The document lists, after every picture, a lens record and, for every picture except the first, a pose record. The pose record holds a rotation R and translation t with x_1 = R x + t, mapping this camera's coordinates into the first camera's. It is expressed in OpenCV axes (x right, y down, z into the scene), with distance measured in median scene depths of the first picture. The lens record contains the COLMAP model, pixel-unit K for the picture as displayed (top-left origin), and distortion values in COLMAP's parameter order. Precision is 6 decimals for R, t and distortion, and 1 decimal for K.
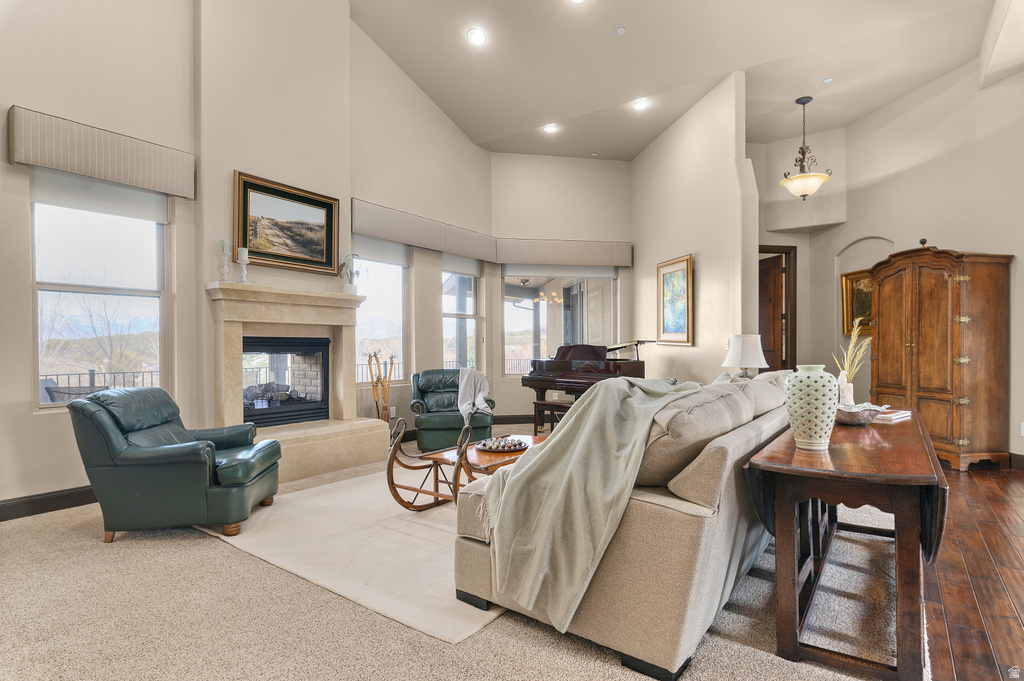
lens RADIAL K [[532.2, 0, 509.1], [0, 532.2, 343.7], [0, 0, 1]] dist [-0.003704, -0.000349]
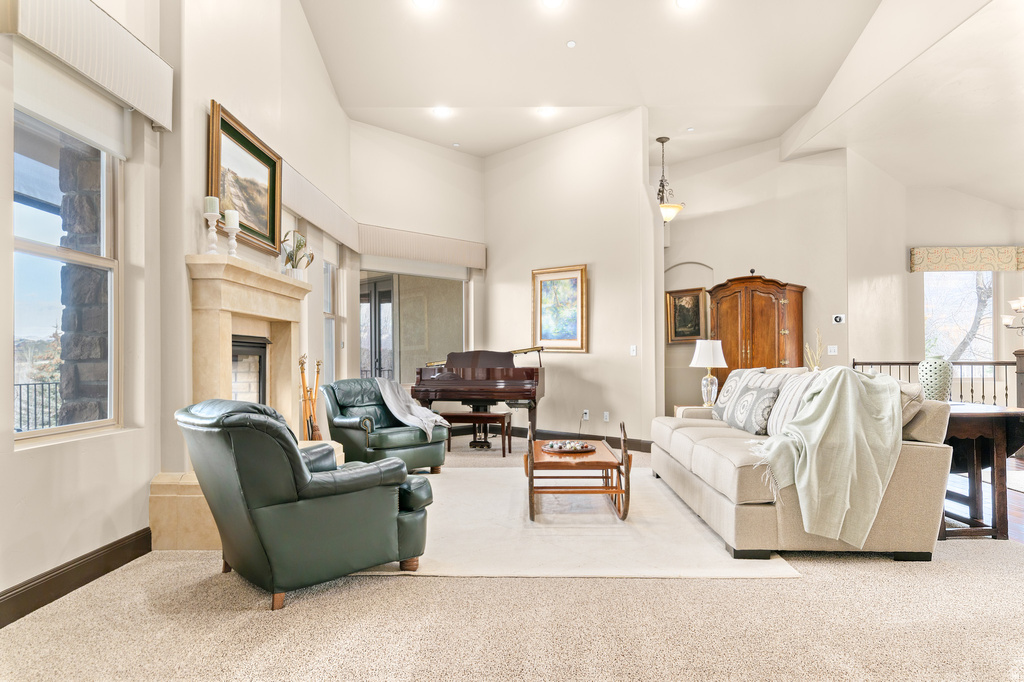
lens RADIAL K [[644.2, 0, 514.6], [0, 644.2, 344.5], [0, 0, 1]] dist [-0.005091, -0.001071]
pose [[0.820517, 0.012311, 0.571490, -0.585397], [-0.000300, 0.999777, -0.021106, 0.018458], [-0.571622, 0.017147, 0.820338, 0.051573]]
